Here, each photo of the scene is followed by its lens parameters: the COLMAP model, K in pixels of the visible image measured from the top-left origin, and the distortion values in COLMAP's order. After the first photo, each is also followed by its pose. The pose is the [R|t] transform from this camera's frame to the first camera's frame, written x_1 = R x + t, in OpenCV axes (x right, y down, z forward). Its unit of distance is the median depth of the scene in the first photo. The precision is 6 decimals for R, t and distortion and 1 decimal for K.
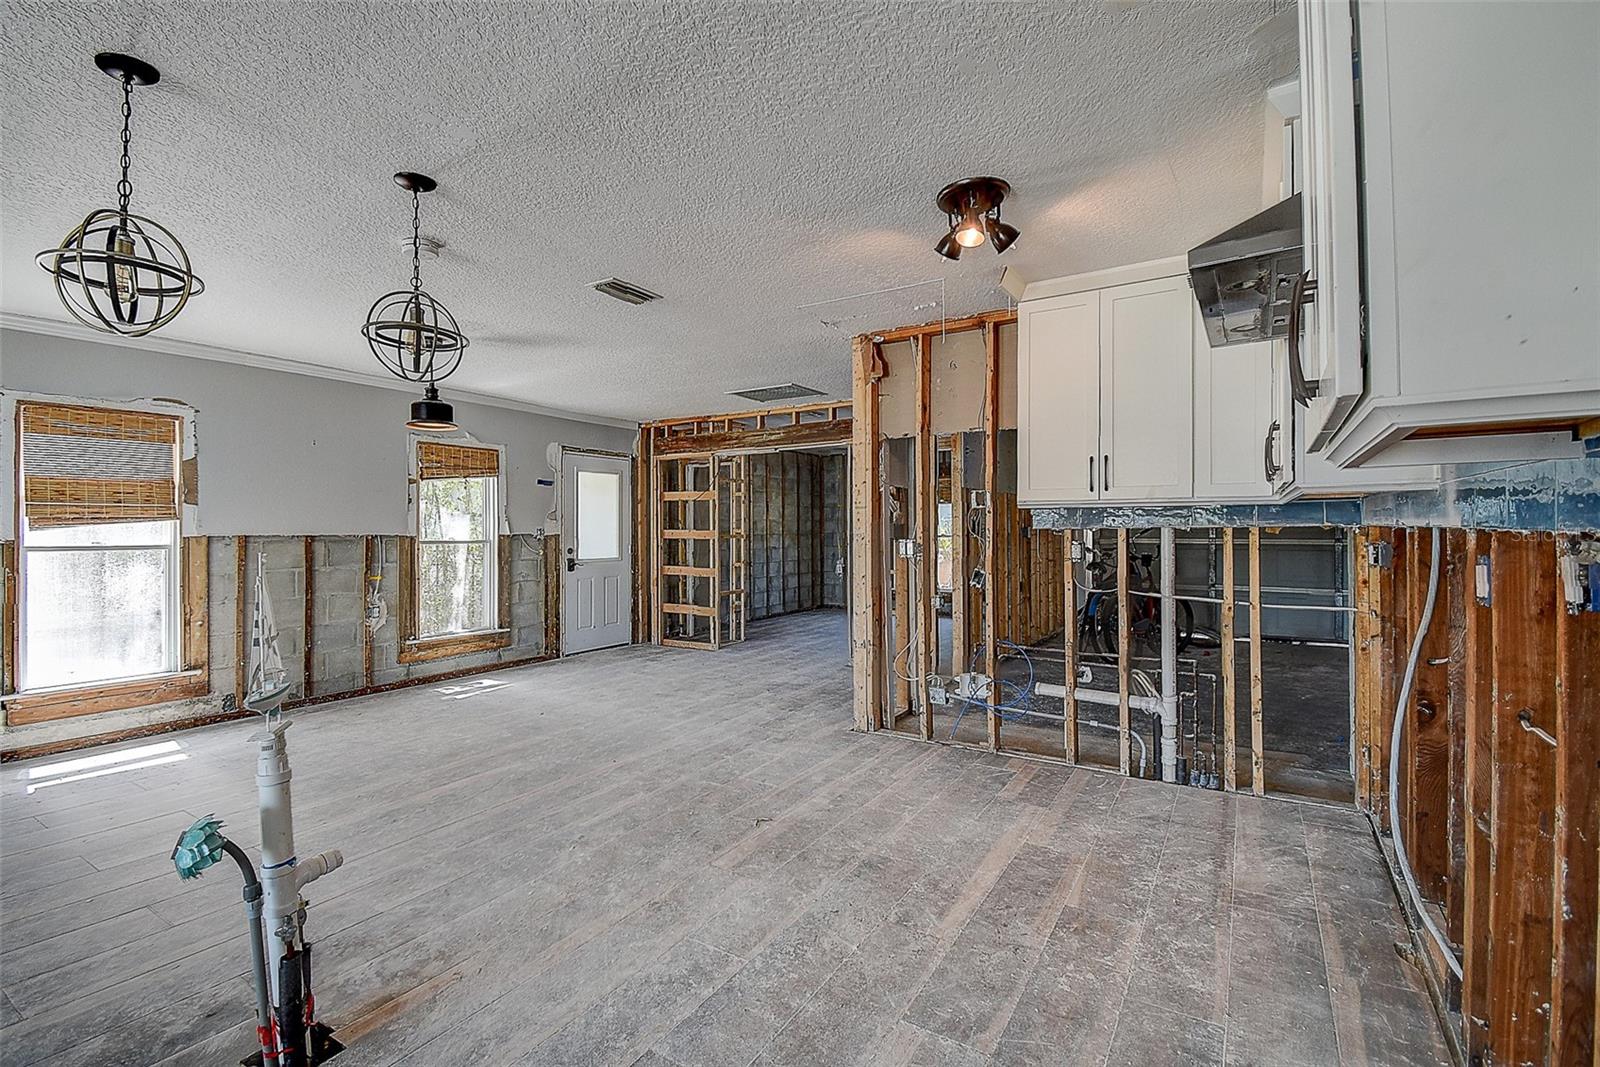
lens RADIAL K [[714.3, 0, 795.0], [0, 714.3, 527.3], [0, 0, 1]] dist [0.017631, -0.015252]
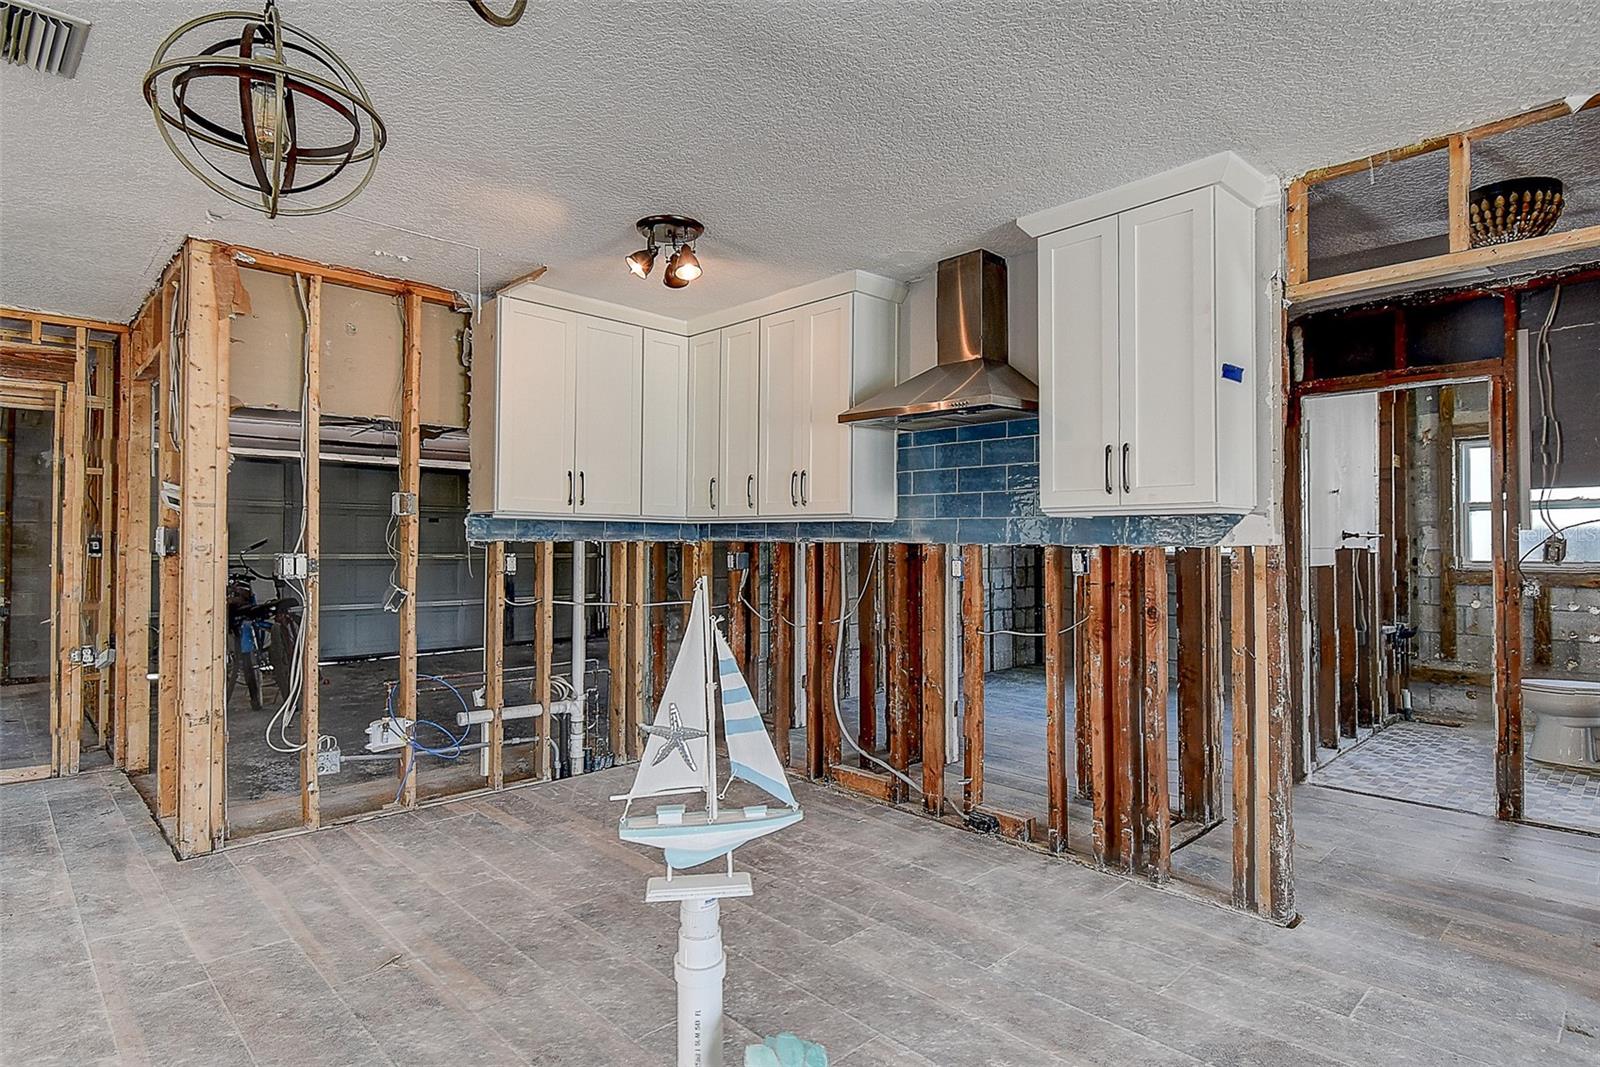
lens RADIAL K [[851.3, 0, 802.6], [0, 851.3, 531.7], [0, 0, 1]] dist [0.018497, -0.013482]
pose [[0.235255, 0.016436, 0.971795, -0.605335], [-0.007604, 0.999858, -0.015069, 0.003196], [-0.971904, -0.003844, 0.235347, 0.334213]]
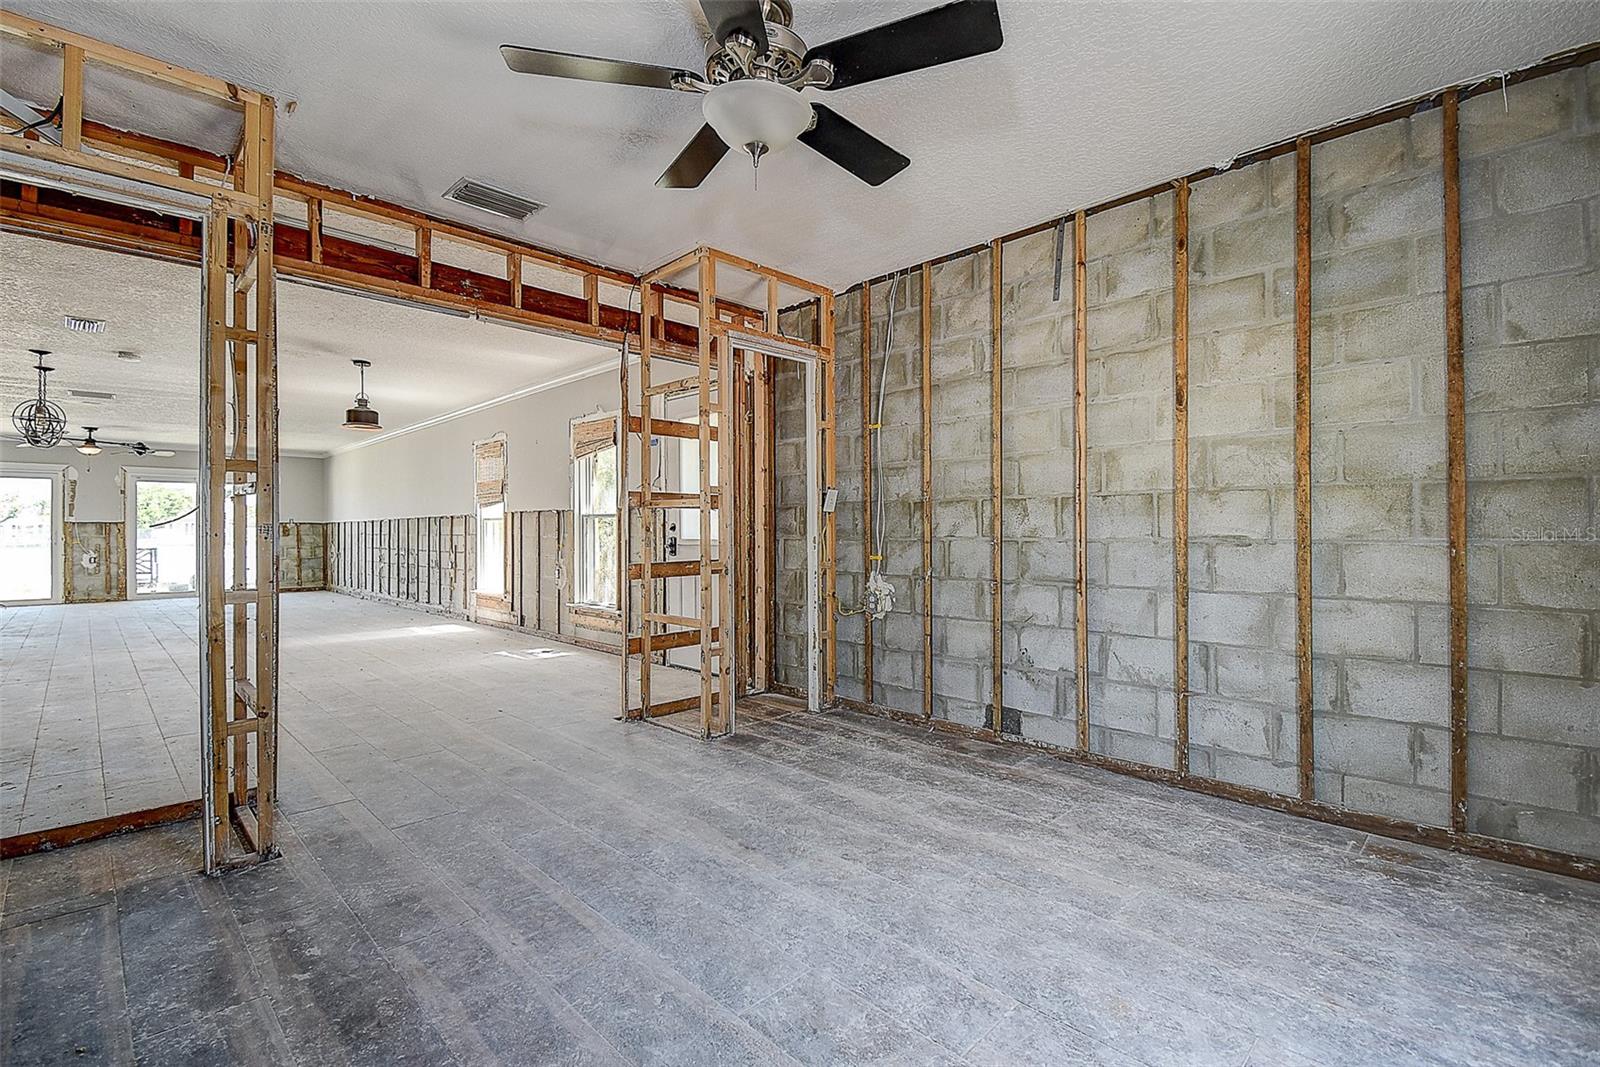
lens RADIAL K [[714.3, 0, 800.0], [0, 714.3, 529.1], [0, 0, 1]] dist [0.017631, -0.015252]
pose [[-0.214899, 0.005999, -0.976618, 0.725034], [0.008274, 0.999956, 0.004322, 0.058989], [0.976601, -0.007152, -0.214940, 2.385507]]
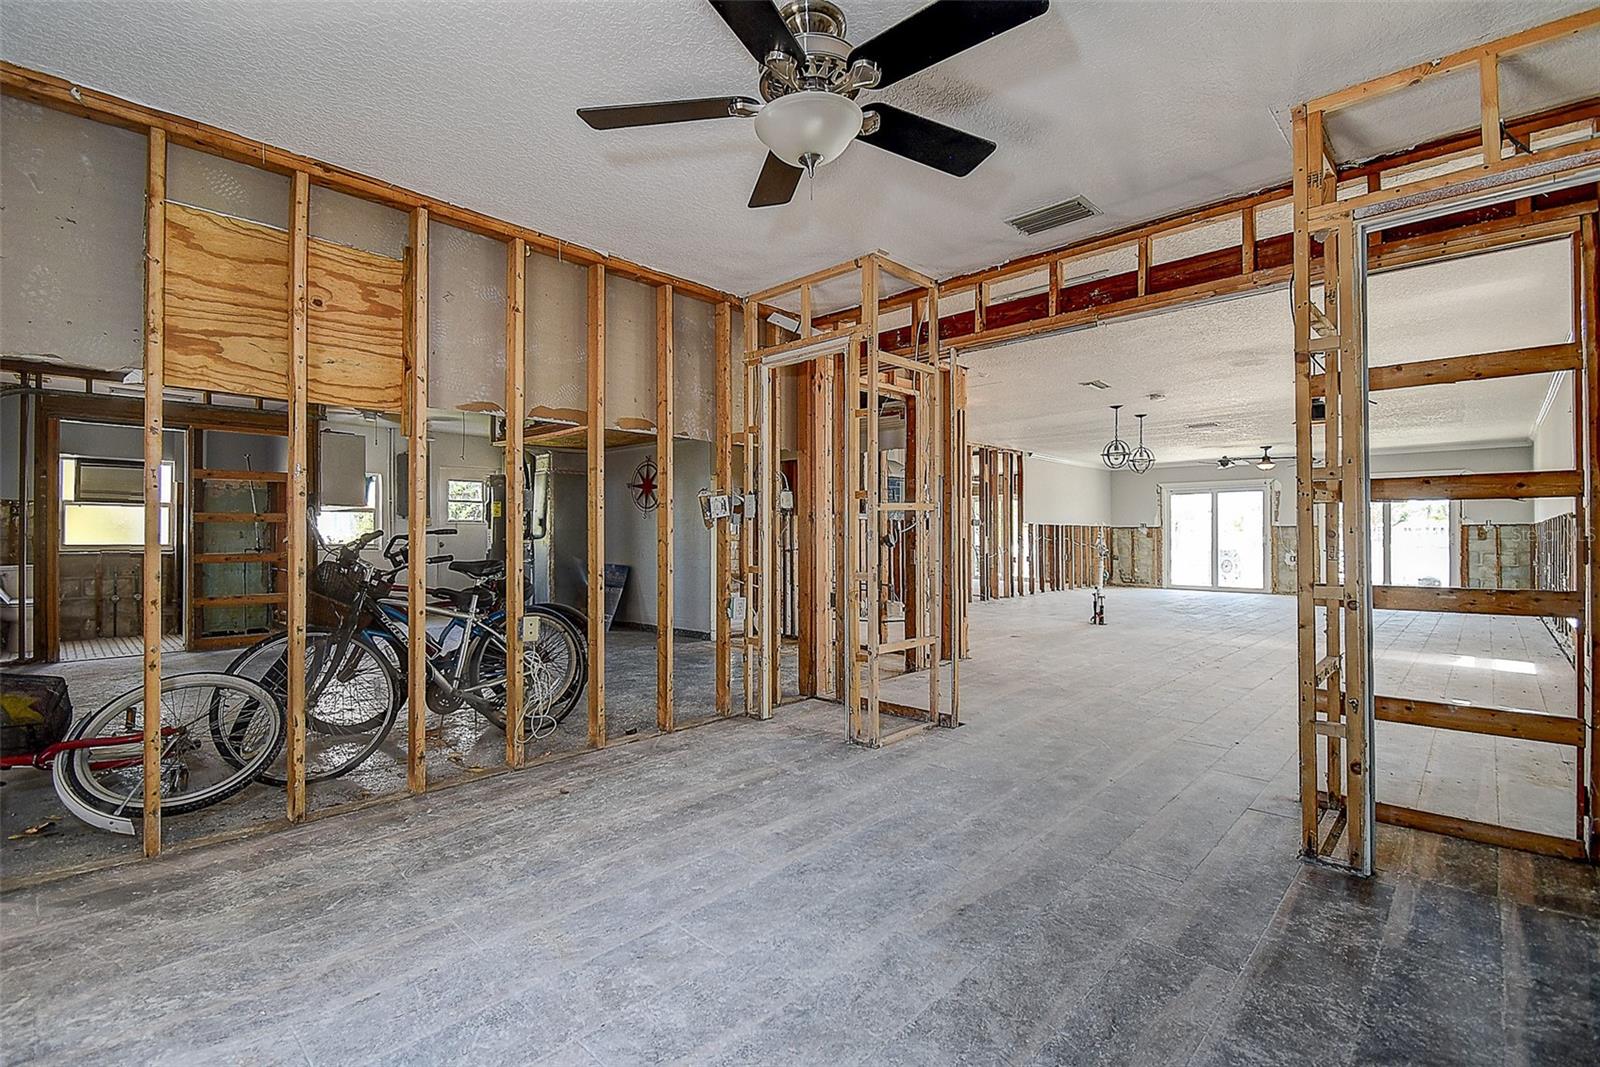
lens RADIAL K [[714.3, 0, 797.1], [0, 714.3, 530.3], [0, 0, 1]] dist [0.017631, -0.015252]
pose [[-0.980210, 0.008750, 0.197768, 0.151831], [0.006677, 0.999916, -0.011150, 0.062332], [-0.197849, -0.009608, -0.980185, 2.745232]]
